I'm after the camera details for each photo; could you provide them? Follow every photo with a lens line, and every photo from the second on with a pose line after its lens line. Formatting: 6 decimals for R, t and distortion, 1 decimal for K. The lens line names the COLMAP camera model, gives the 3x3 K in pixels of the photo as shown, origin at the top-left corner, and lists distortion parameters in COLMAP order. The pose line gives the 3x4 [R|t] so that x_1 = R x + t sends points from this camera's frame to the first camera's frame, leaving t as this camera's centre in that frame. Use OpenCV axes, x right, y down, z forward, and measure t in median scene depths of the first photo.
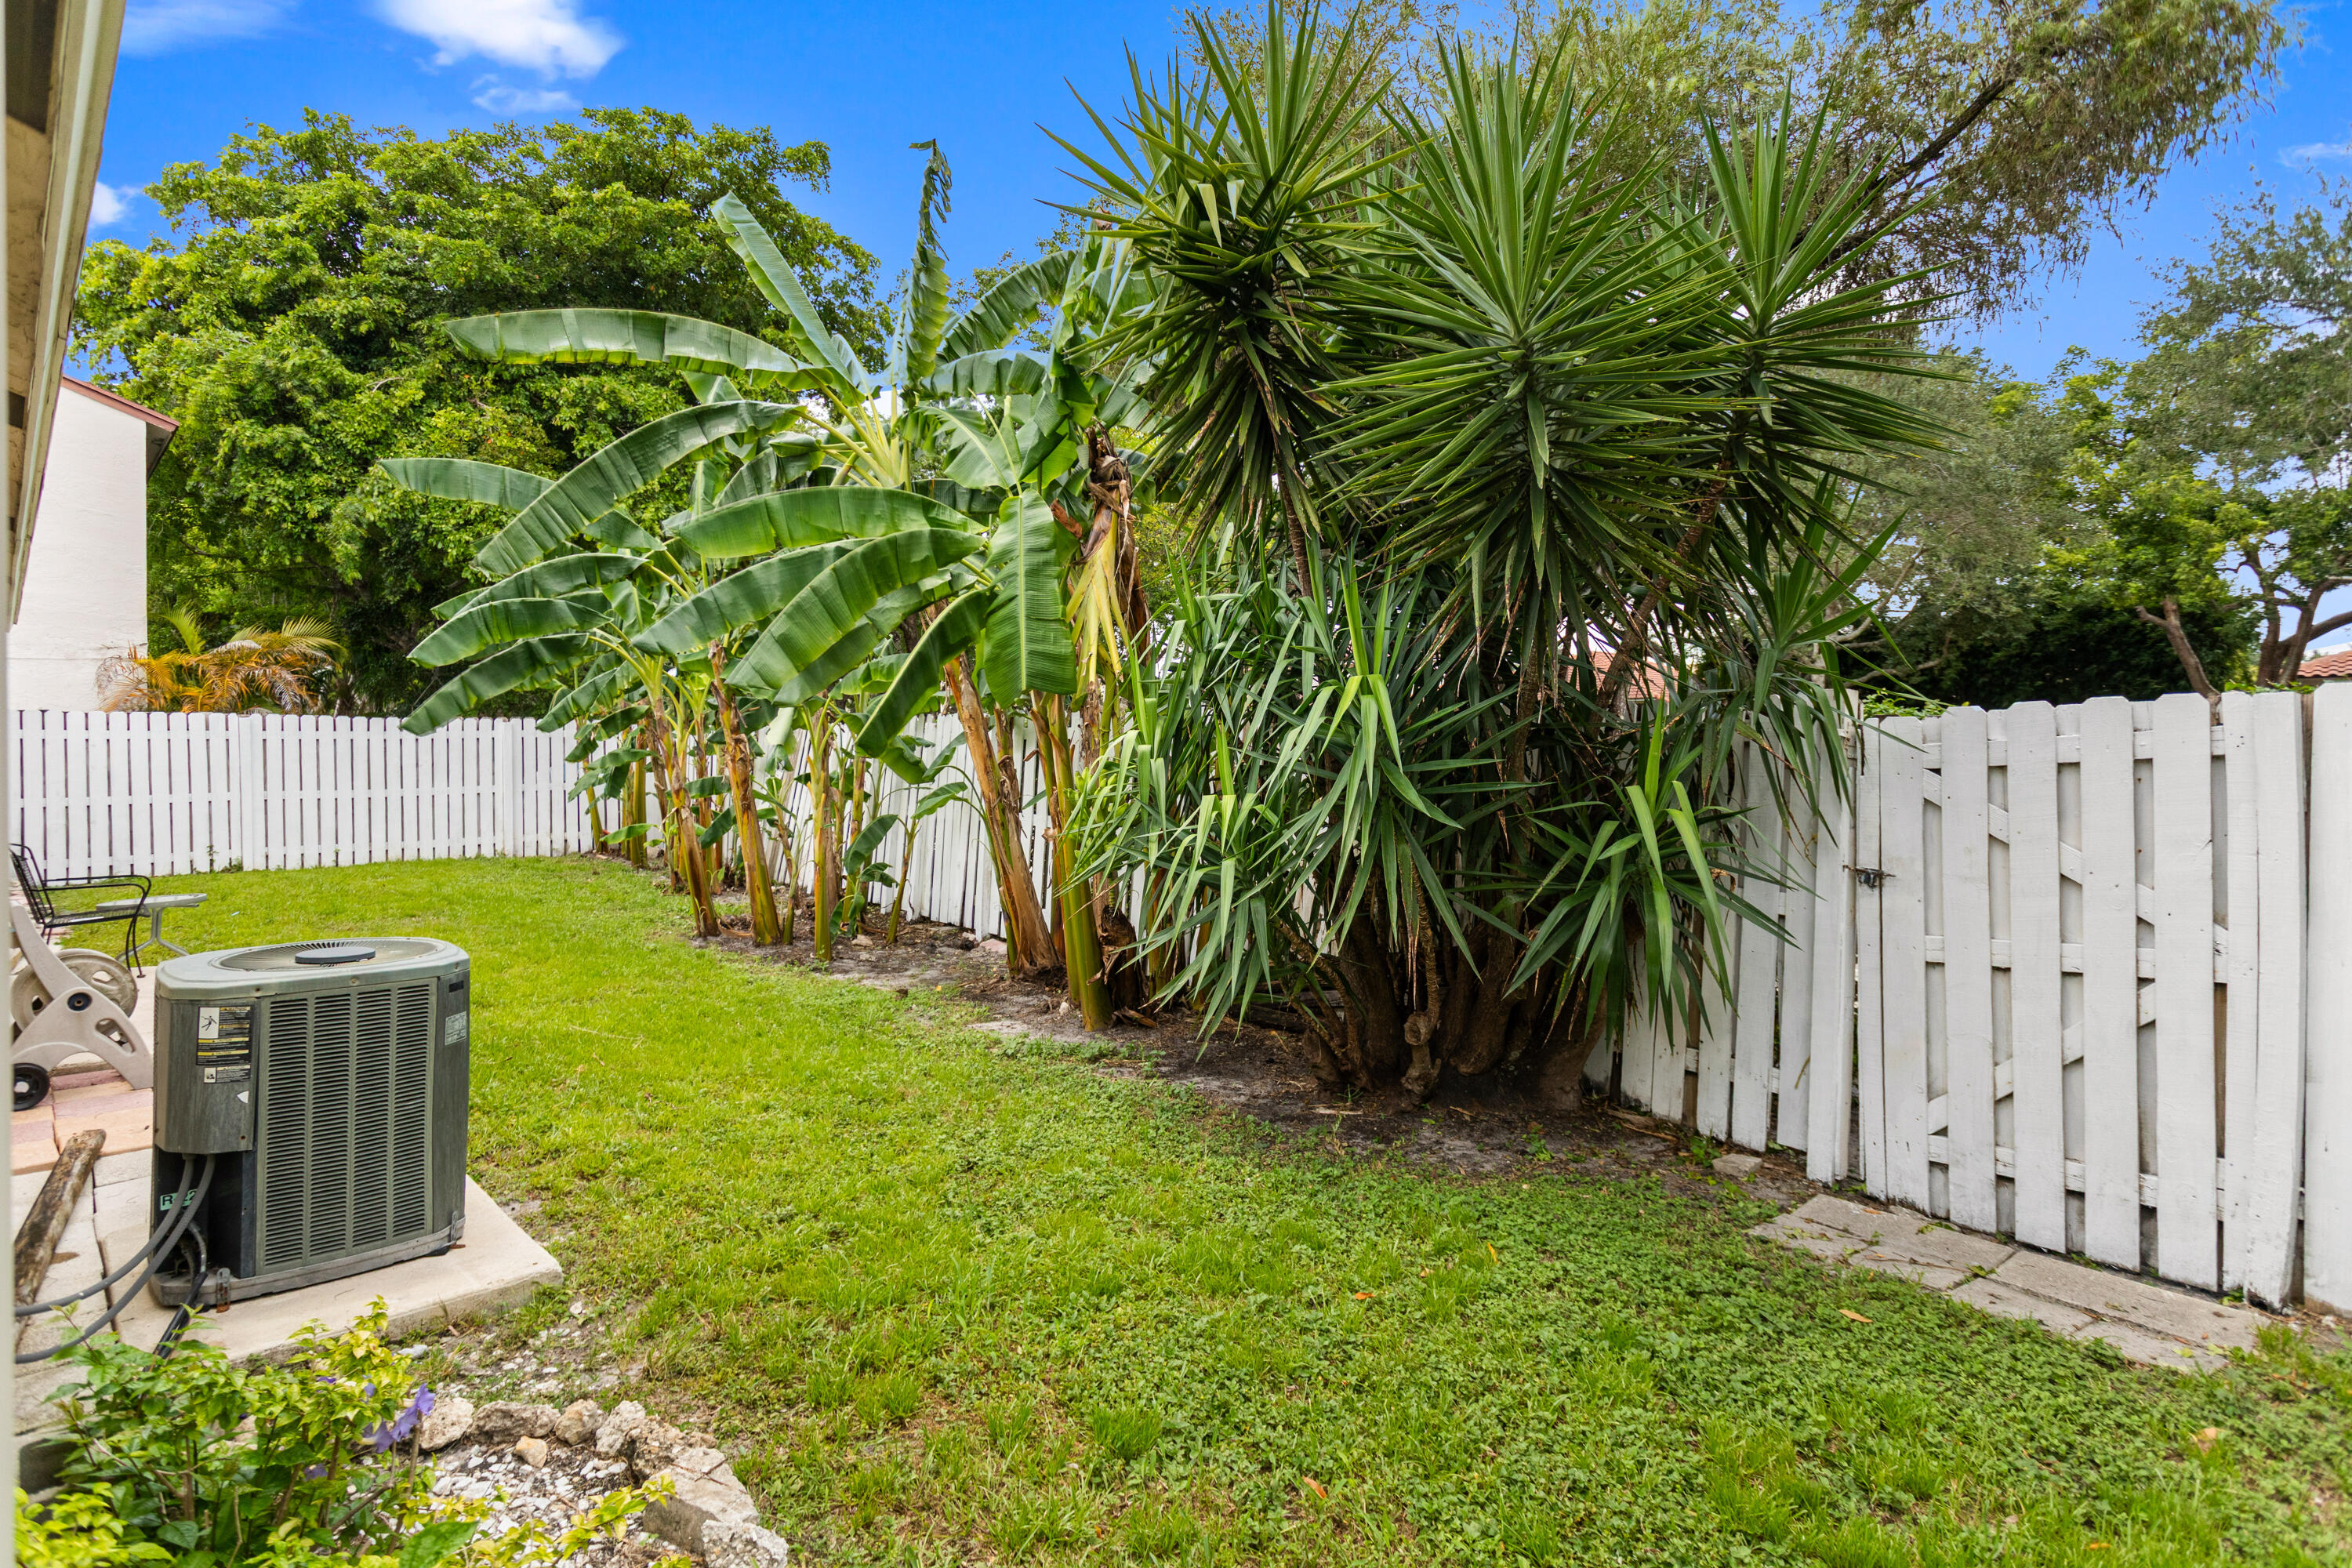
lens RADIAL K [[1150.7, 0, 1113.6], [0, 1150.7, 740.7], [0, 0, 1]] dist [0.004442, 0.002951]
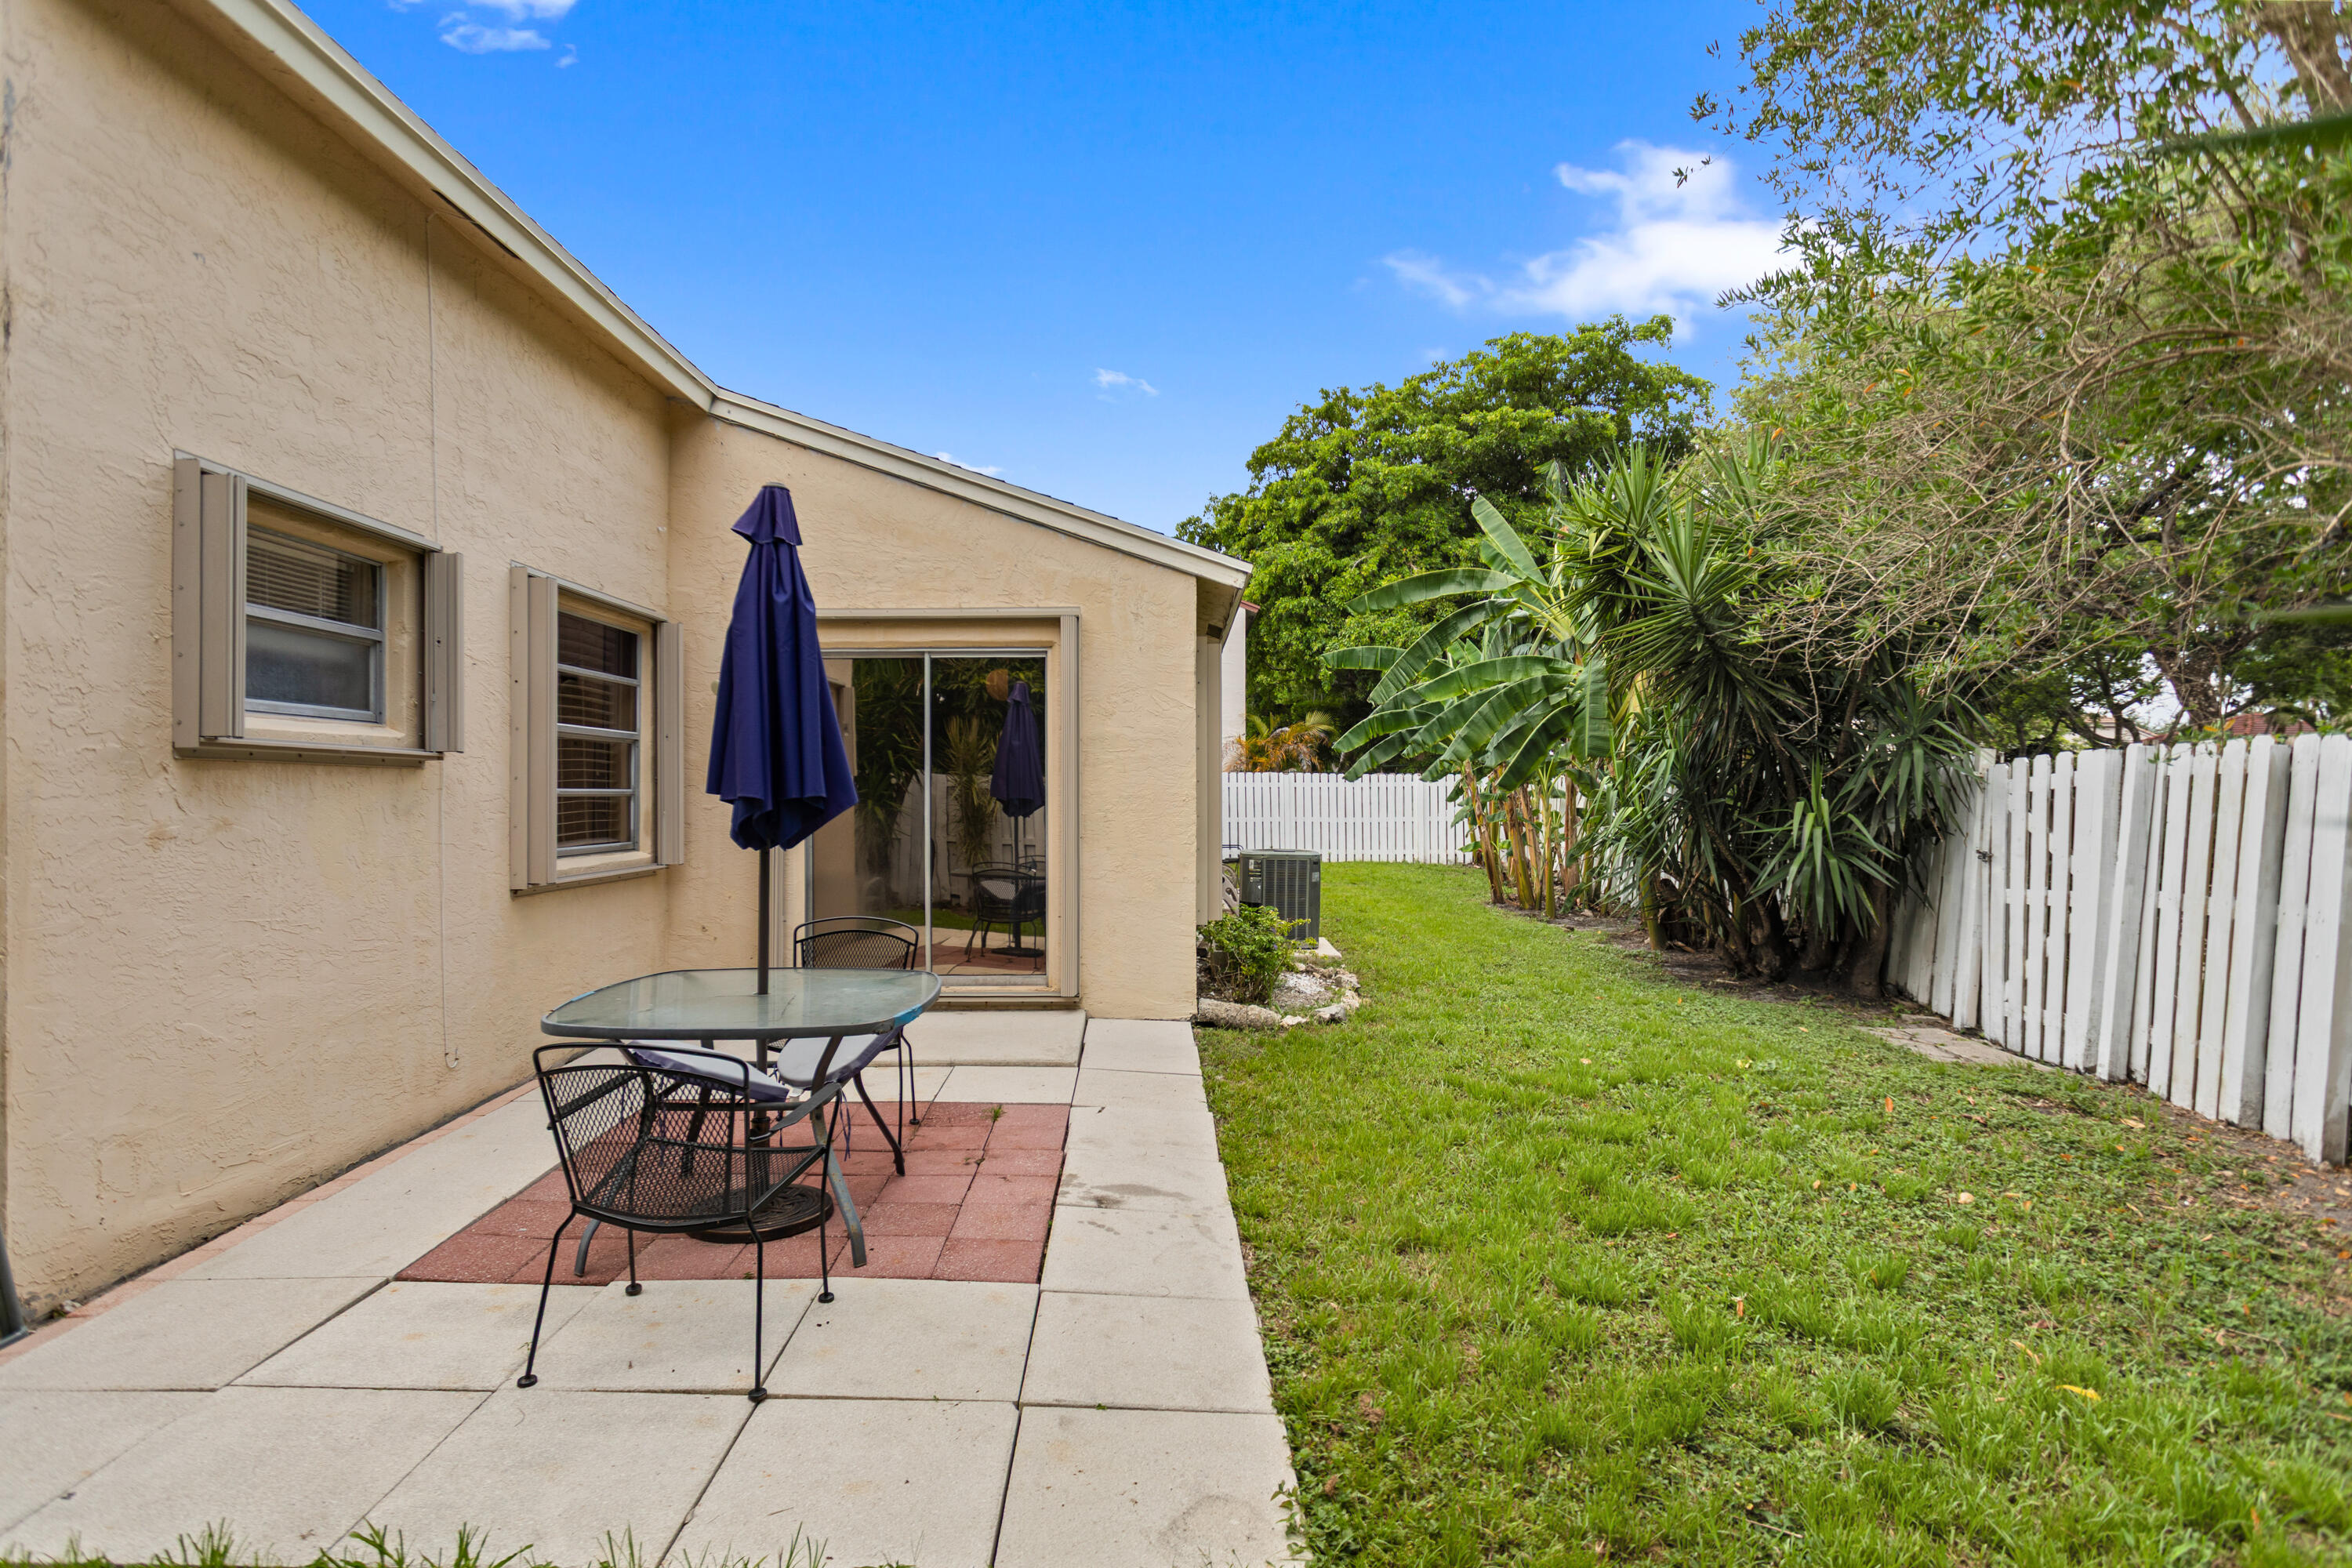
lens RADIAL K [[1150.7, 0, 1169.5], [0, 1150.7, 786.4], [0, 0, 1]] dist [0.004442, 0.002951]
pose [[0.722484, 0.001204, -0.691386, 0.321550], [-0.007550, 0.999953, -0.006148, 0.010070], [0.691346, 0.009661, 0.722459, -0.374212]]
